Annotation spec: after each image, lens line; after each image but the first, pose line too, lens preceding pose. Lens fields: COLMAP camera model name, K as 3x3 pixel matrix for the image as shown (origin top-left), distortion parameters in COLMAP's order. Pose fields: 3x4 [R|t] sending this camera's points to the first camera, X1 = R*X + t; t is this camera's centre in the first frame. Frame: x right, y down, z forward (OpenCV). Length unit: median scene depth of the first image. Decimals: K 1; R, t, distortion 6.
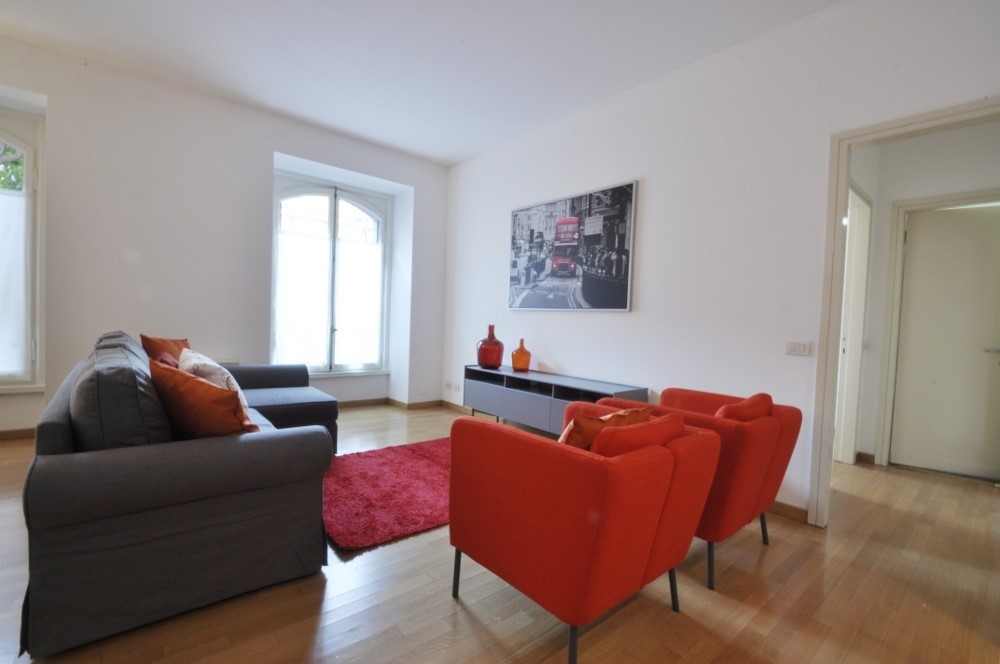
lens RADIAL K [[441.9, 0, 500.0], [0, 441.9, 332.0], [0, 0, 1]] dist [-0.001350, -0.000438]
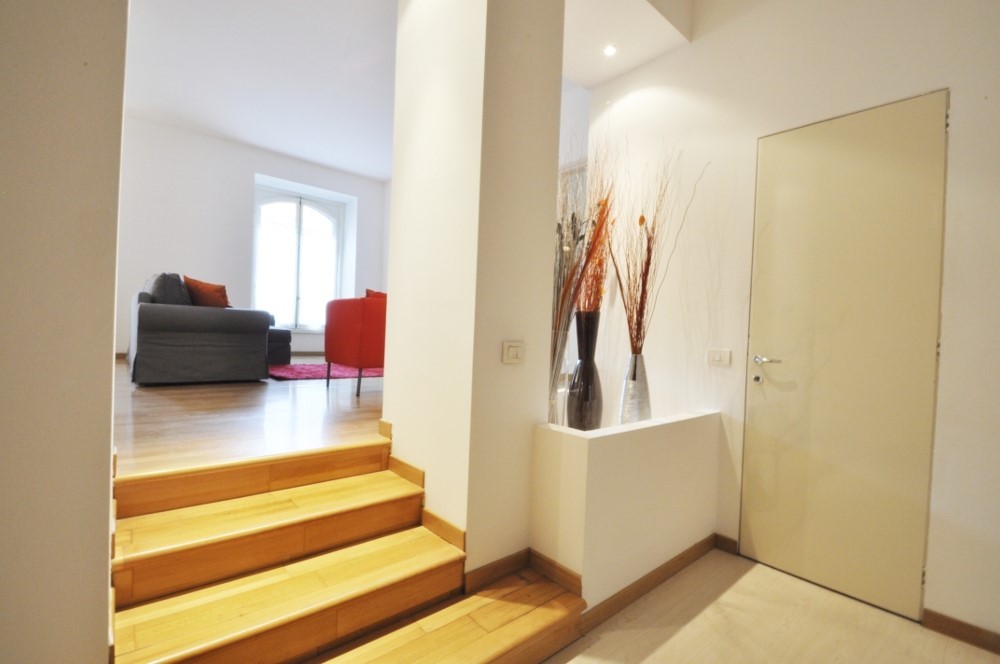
lens RADIAL K [[441.9, 0, 500.0], [0, 441.9, 332.0], [0, 0, 1]] dist [-0.001350, -0.000438]
pose [[0.999946, 0.004889, 0.009123, 0.252334], [-0.004594, 0.999476, -0.032046, 0.145544], [-0.009275, 0.032002, 0.999445, -0.402573]]
